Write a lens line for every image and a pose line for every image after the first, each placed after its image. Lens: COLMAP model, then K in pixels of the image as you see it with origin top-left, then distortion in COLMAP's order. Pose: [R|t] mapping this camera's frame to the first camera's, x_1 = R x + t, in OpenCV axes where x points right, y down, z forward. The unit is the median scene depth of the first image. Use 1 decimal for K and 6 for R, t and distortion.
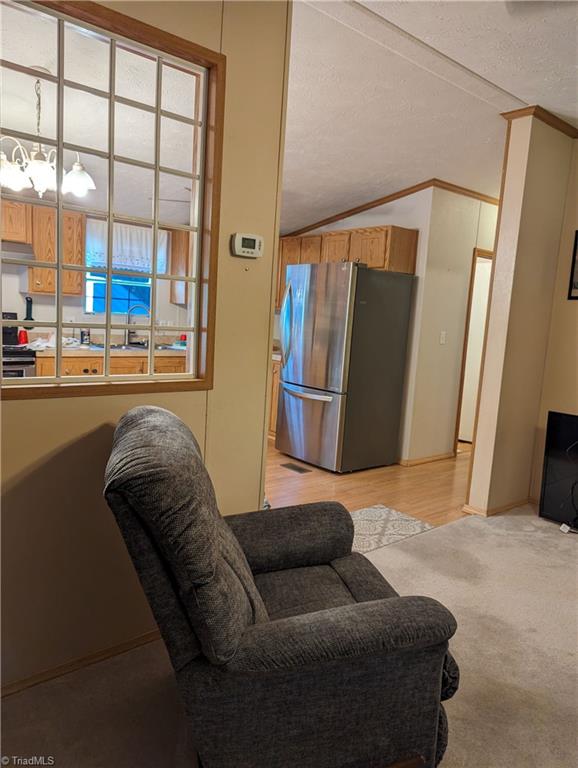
lens RADIAL K [[539.9, 0, 289.0], [0, 539.9, 384.0], [0, 0, 1]] dist [0.039452, -0.001340]
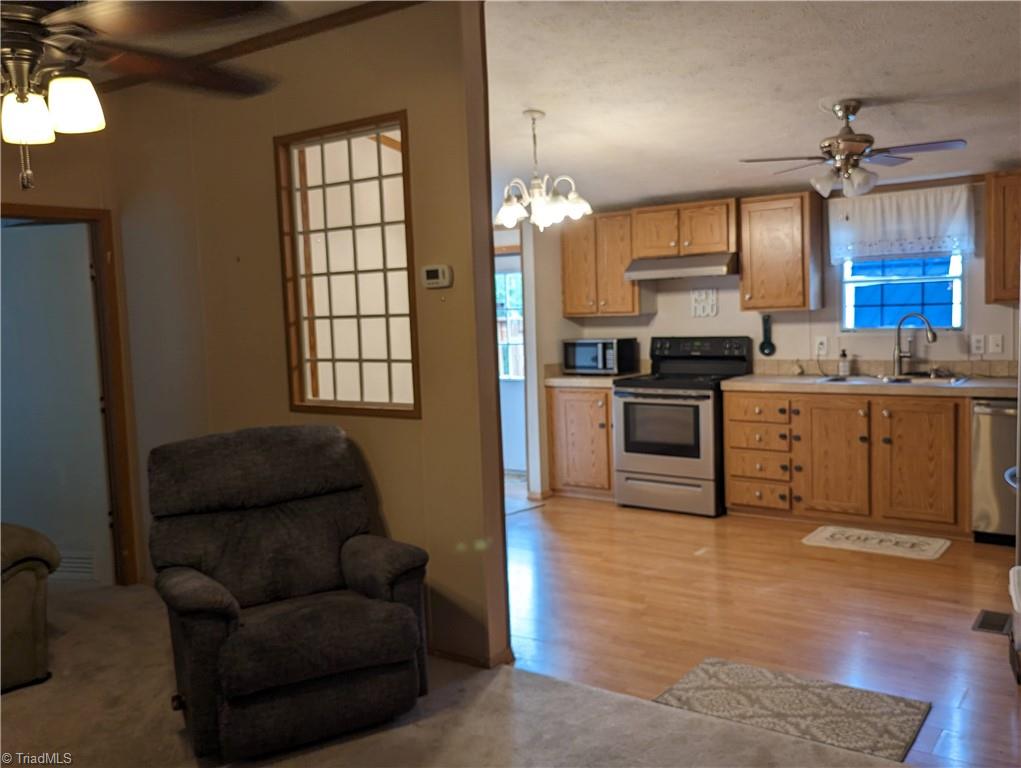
lens RADIAL K [[884.4, 0, 510.5], [0, 884.4, 384.0], [0, 0, 1]] dist [0.039133, -0.006073]
pose [[0.273189, 0.016990, -0.961810, 0.695668], [-0.073681, 0.997276, -0.003312, -0.029918], [0.959134, 0.071772, 0.273697, 0.323039]]
